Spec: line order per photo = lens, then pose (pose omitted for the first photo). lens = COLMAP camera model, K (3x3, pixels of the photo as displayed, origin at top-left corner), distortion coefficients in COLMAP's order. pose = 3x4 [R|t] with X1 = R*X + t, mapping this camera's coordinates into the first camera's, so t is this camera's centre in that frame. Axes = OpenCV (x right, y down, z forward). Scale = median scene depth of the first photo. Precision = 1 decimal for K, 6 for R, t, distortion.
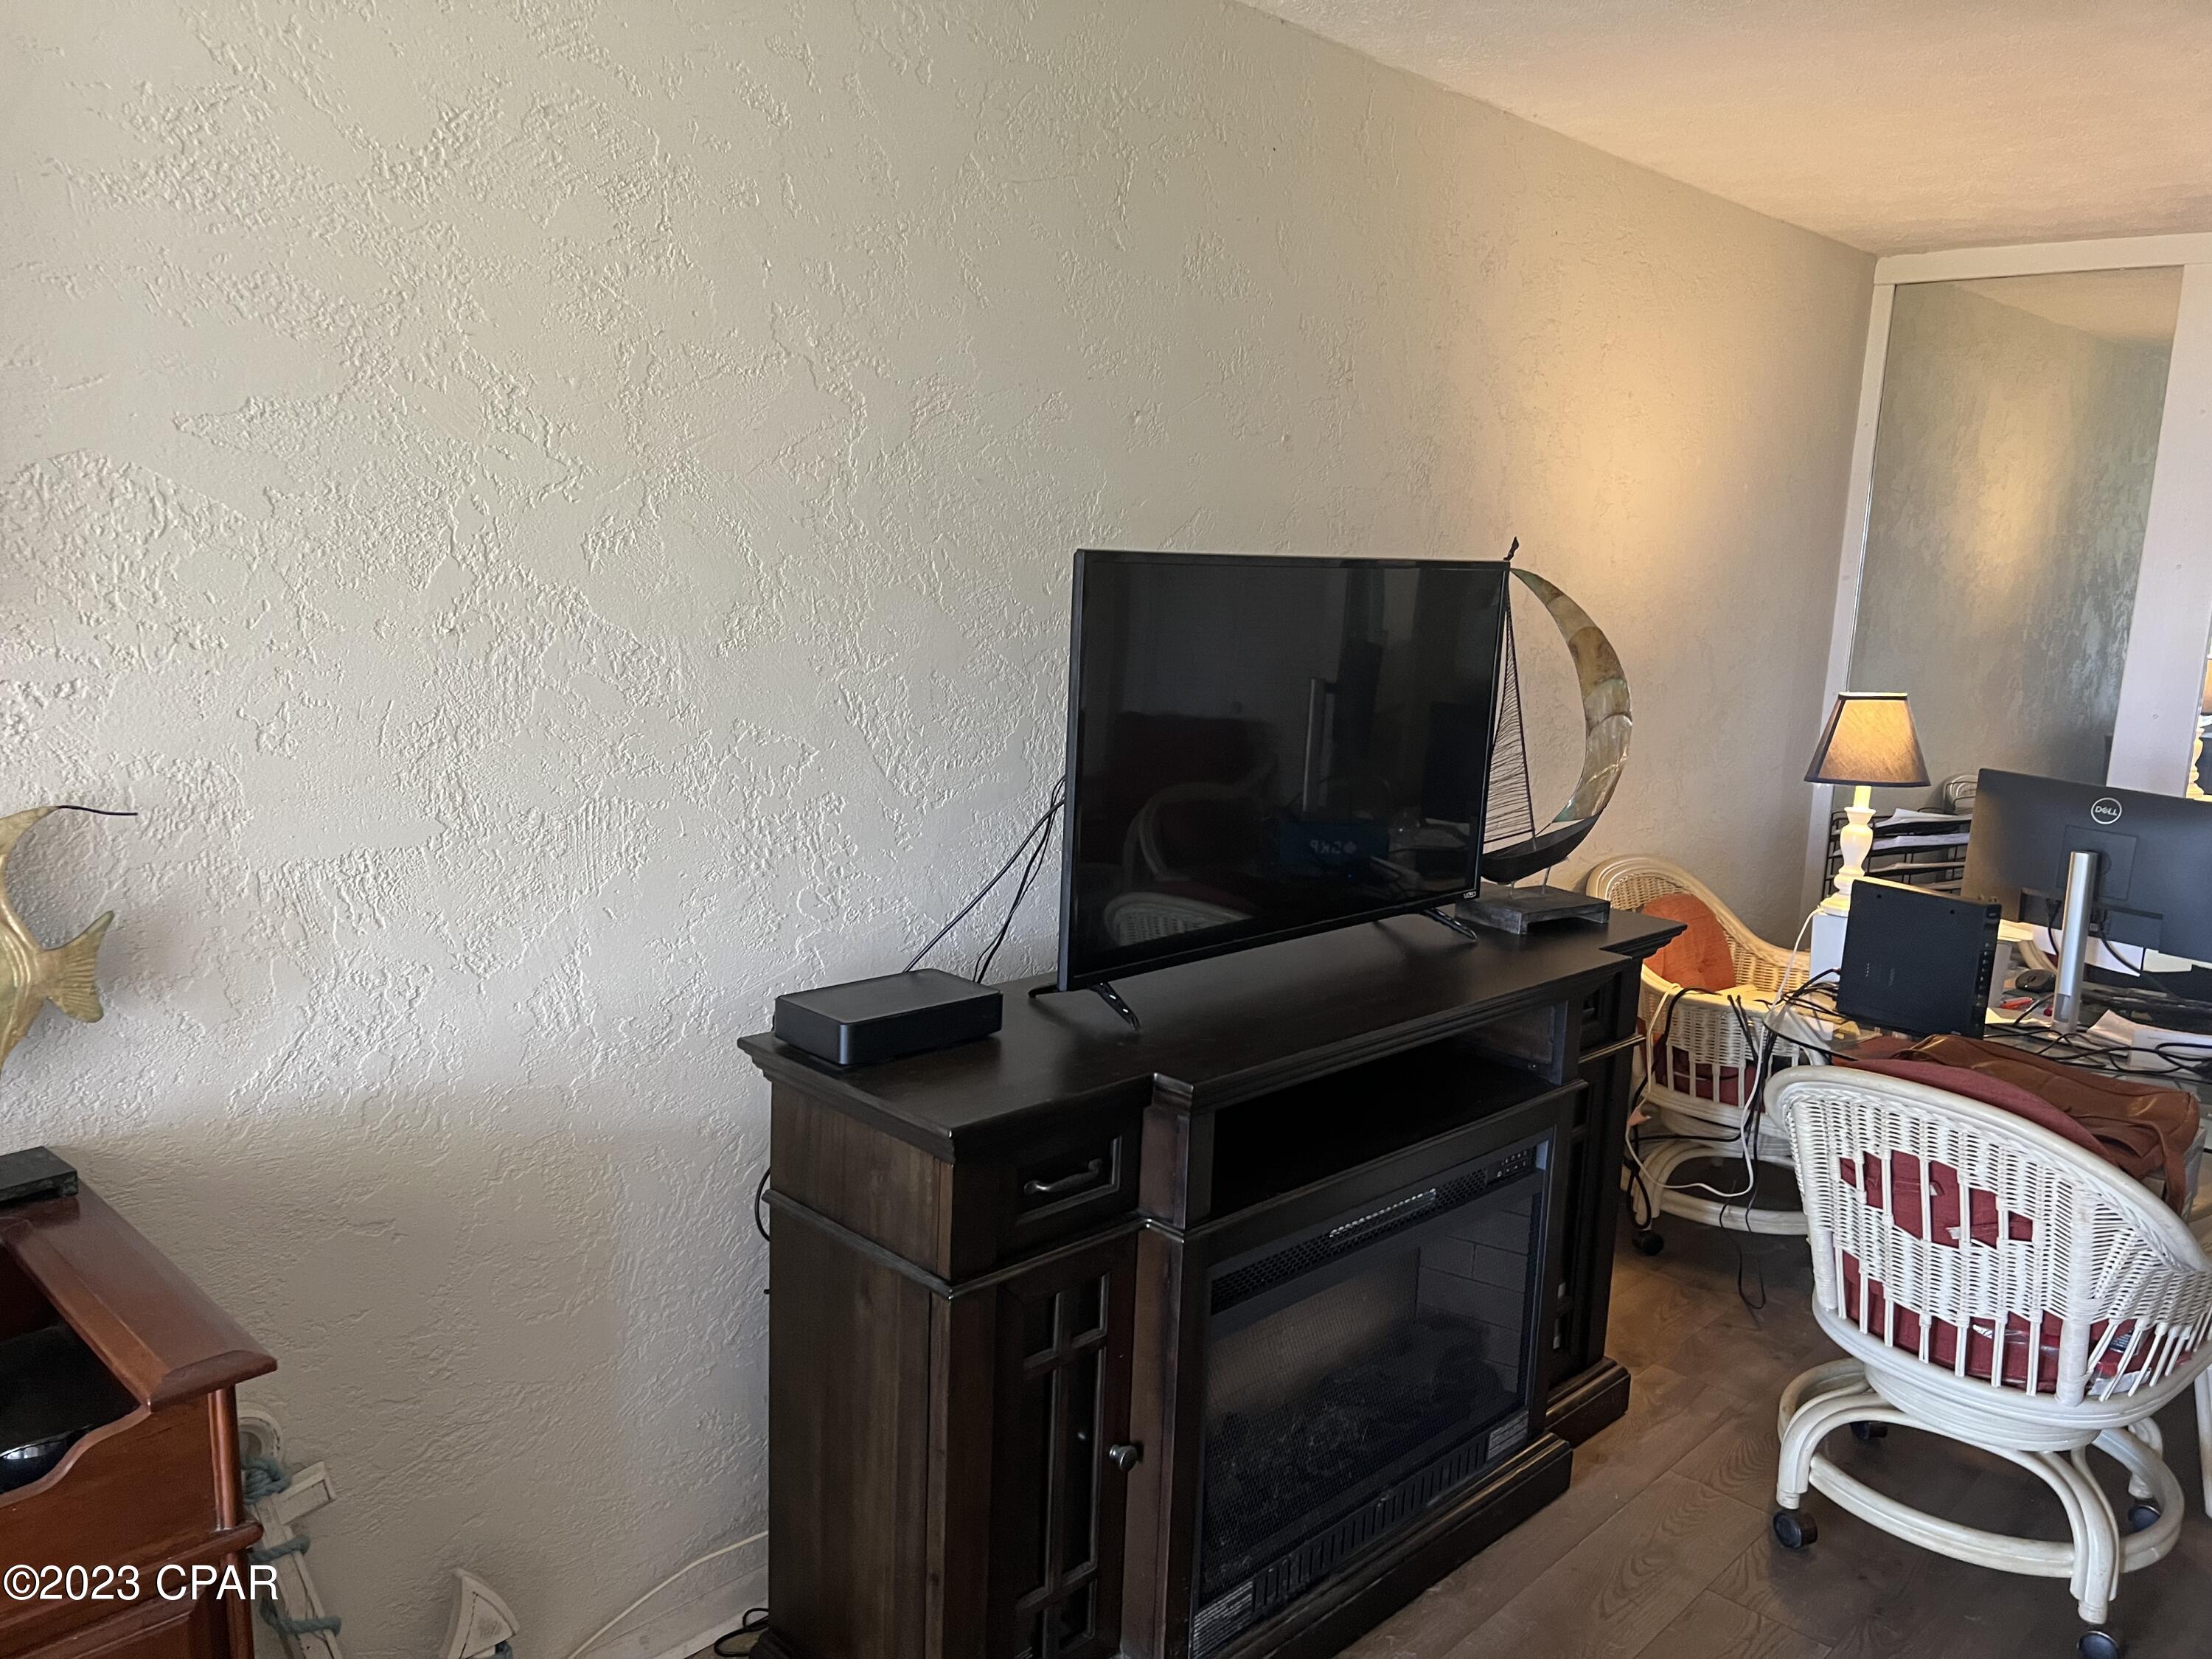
lens RADIAL K [[1692.0, 0, 1106.0], [0, 1692.0, 829.5], [0, 0, 1]] dist [0.002275, 0.001104]
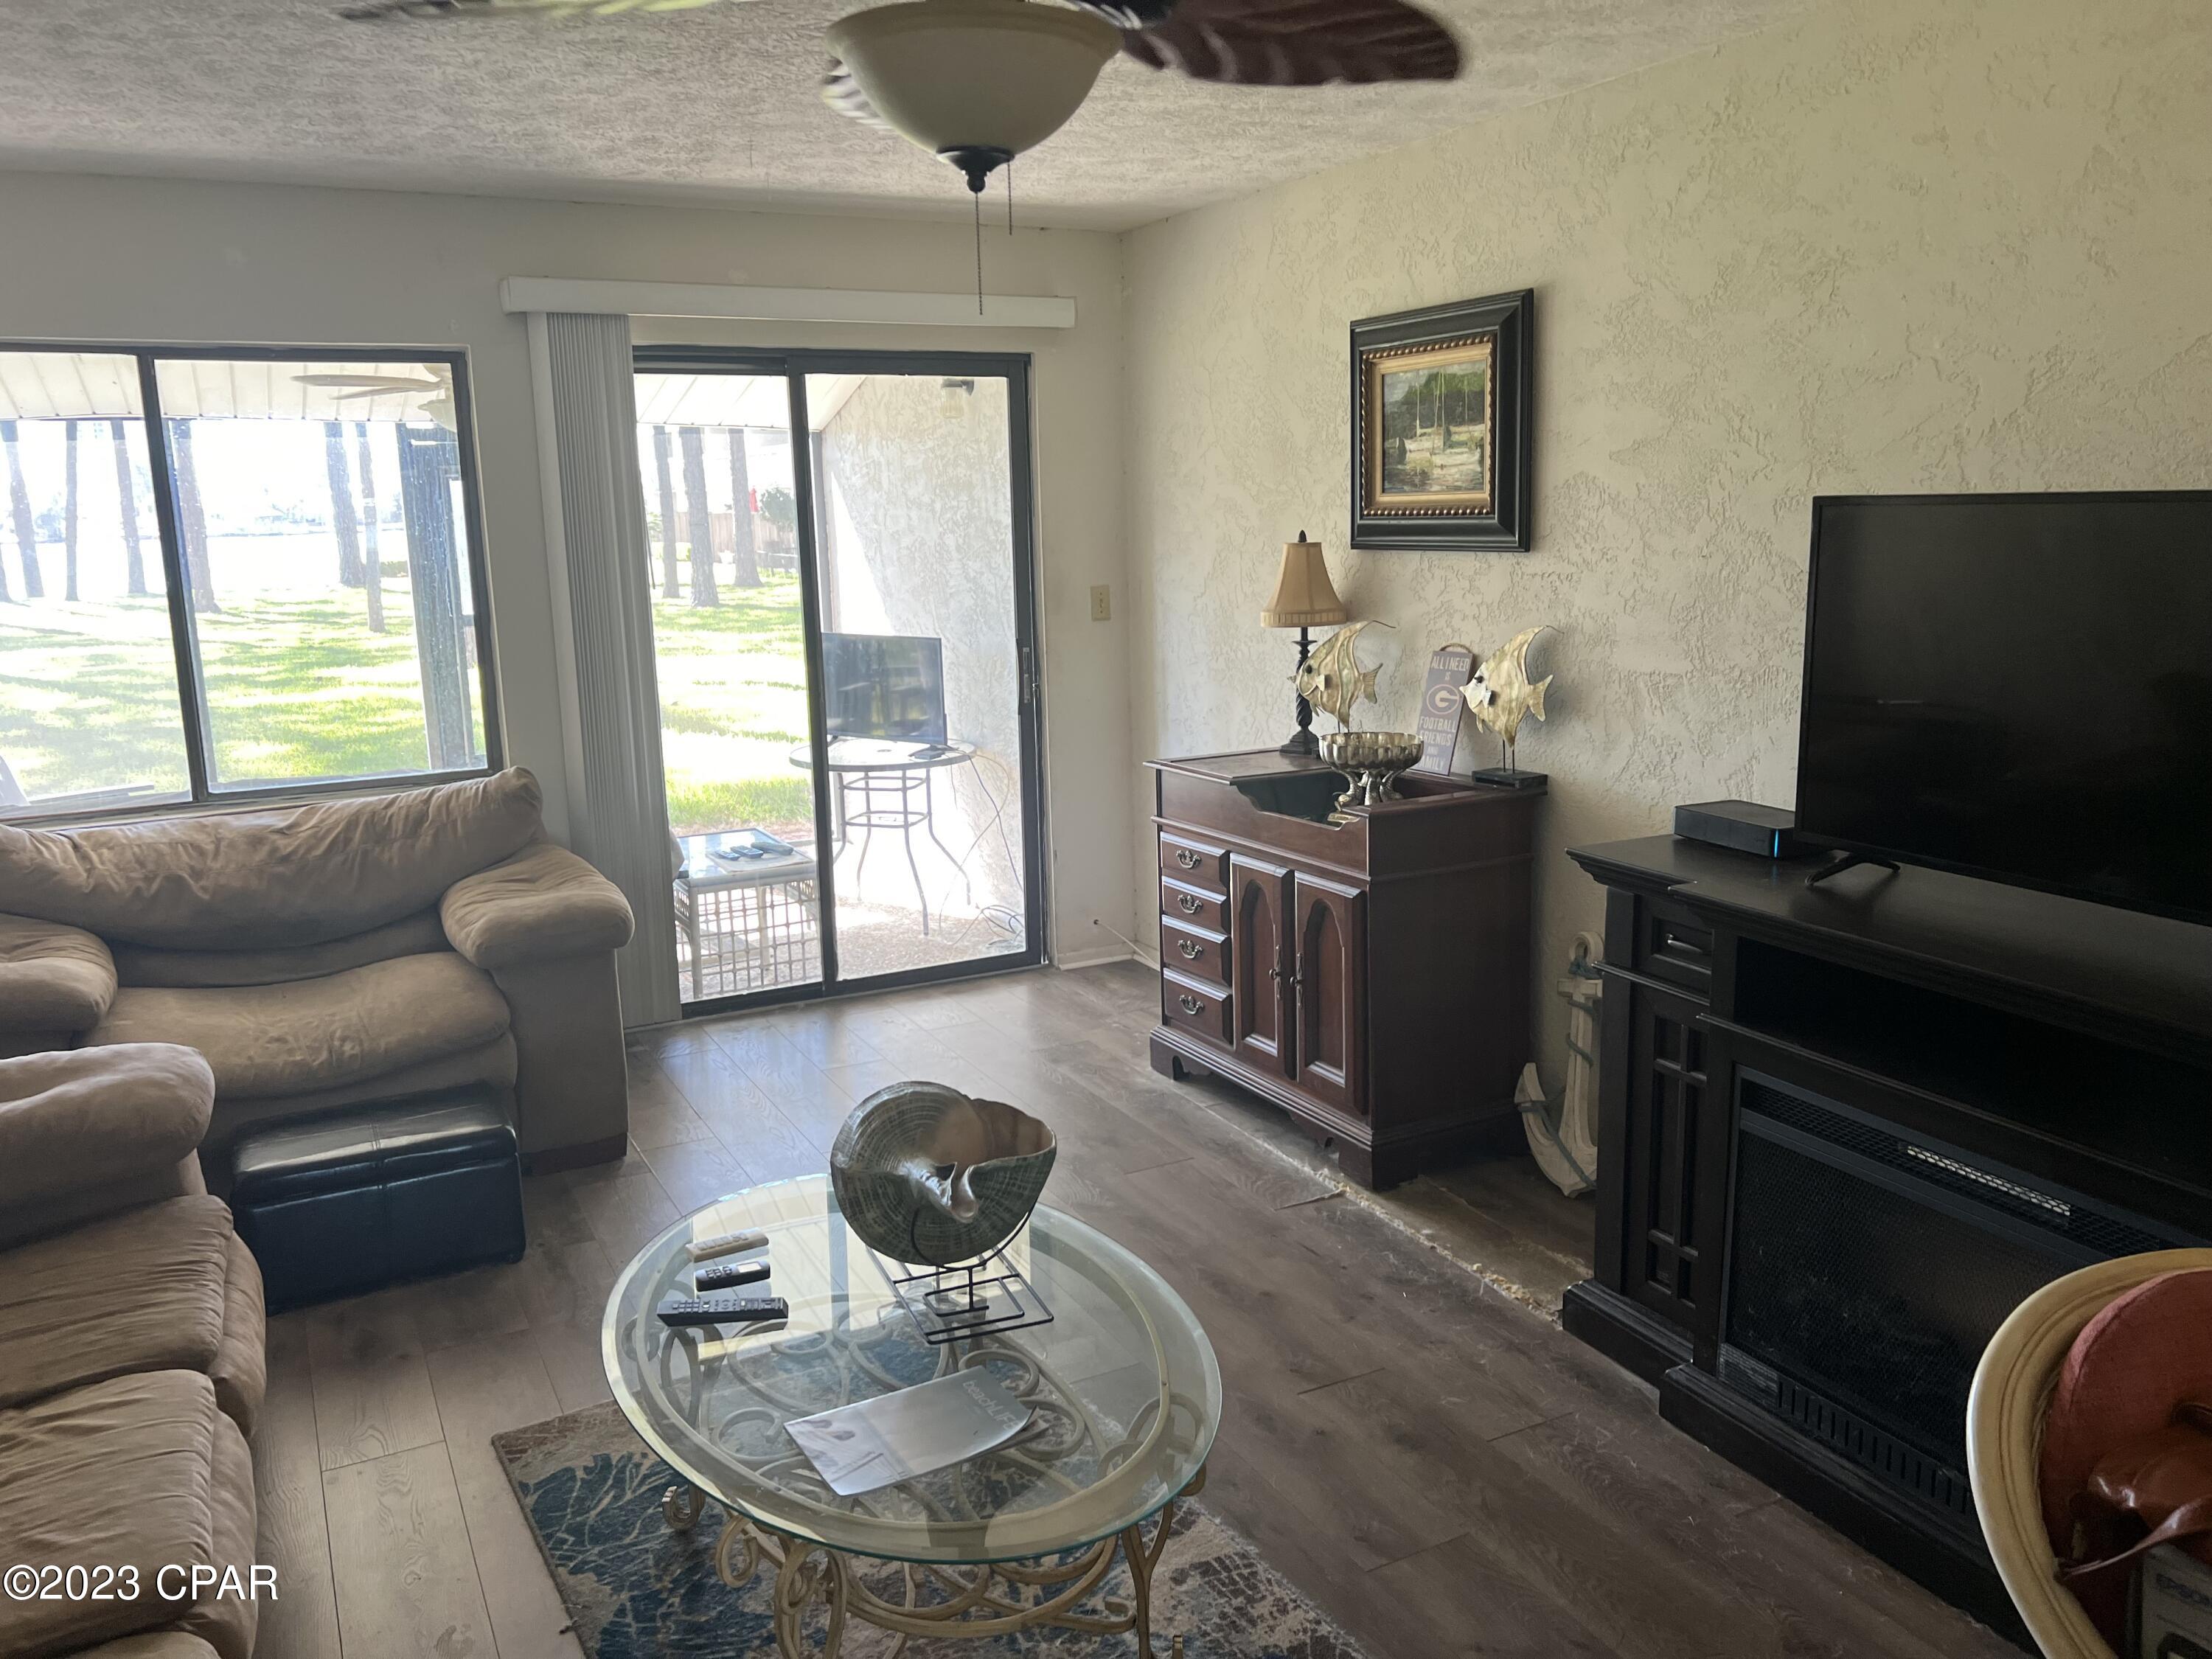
lens RADIAL K [[1657.3, 0, 1119.6], [0, 1657.3, 829.2], [0, 0, 1]] dist [0.058931, -0.072892]
pose [[-0.310818, 0.147318, -0.938983, 1.285092], [-0.161930, 0.965265, 0.205043, -0.086212], [0.936574, 0.215781, -0.276167, 0.827776]]
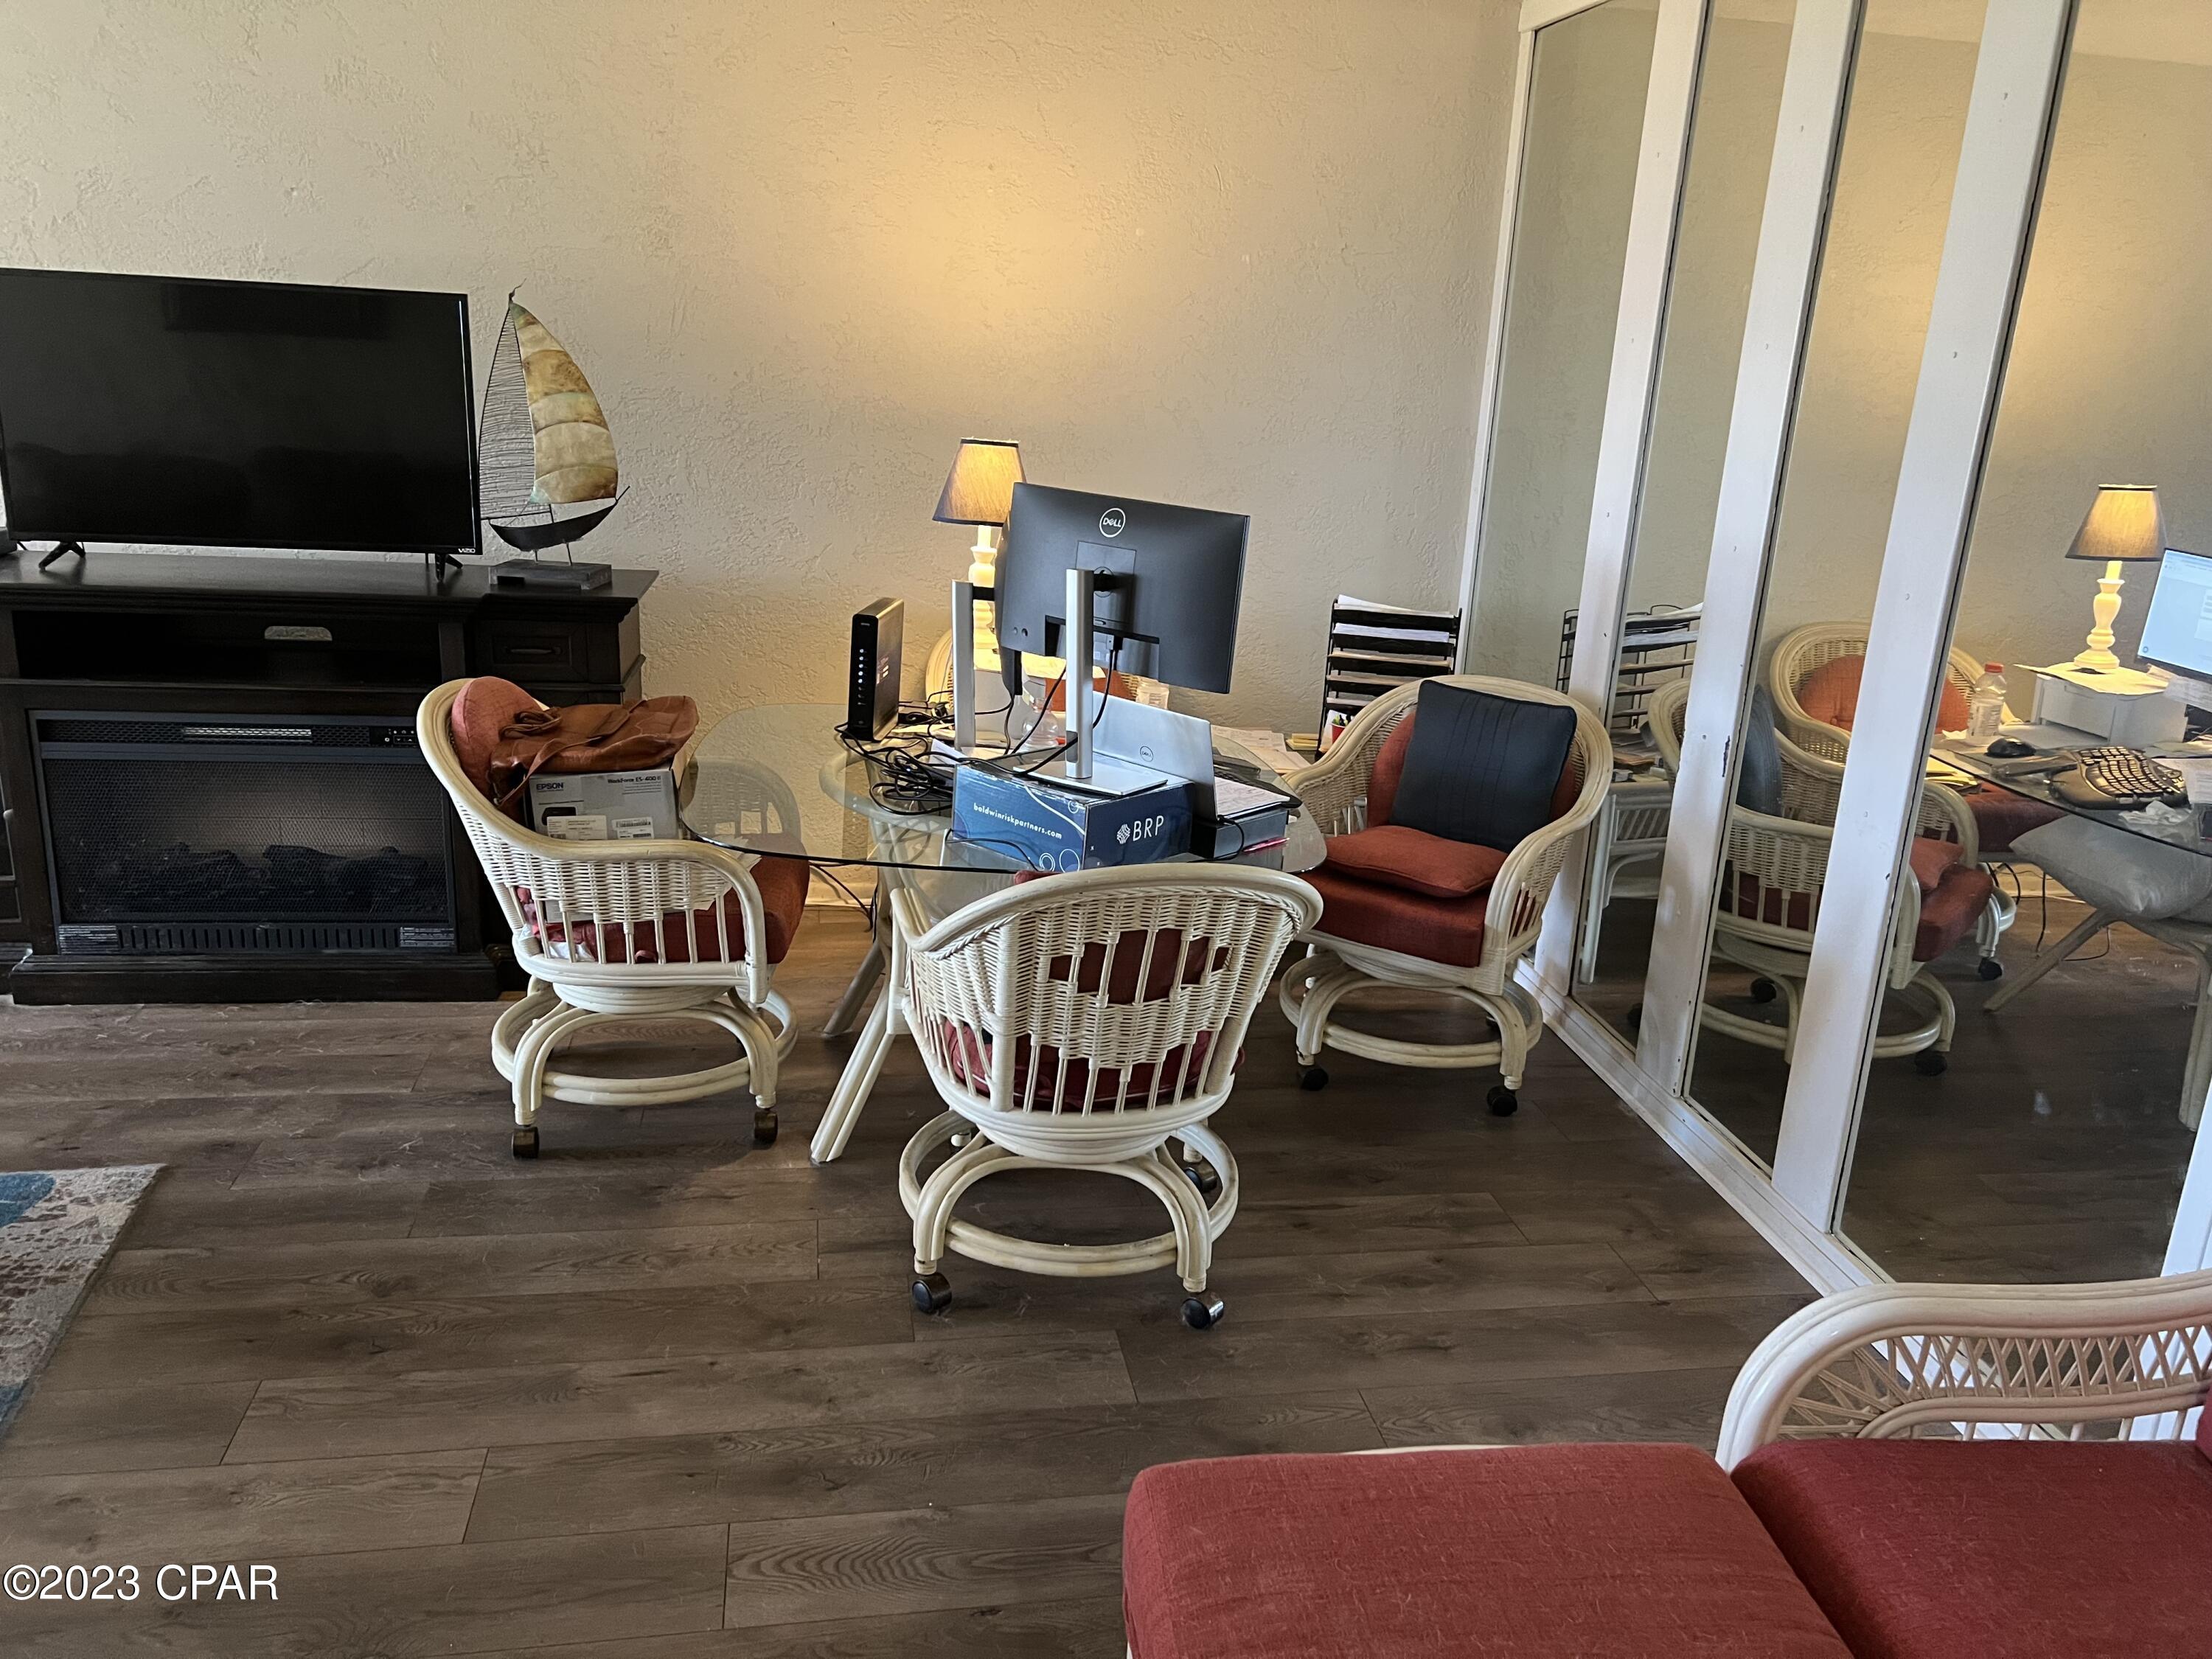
lens RADIAL K [[1657.3, 0, 1119.6], [0, 1657.3, 829.2], [0, 0, 1]] dist [0.058931, -0.072892]
pose [[0.805755, 0.172986, -0.566422, 1.788712], [-0.123421, 0.984440, 0.125079, 0.033528], [0.579246, -0.030875, 0.814568, 0.256922]]
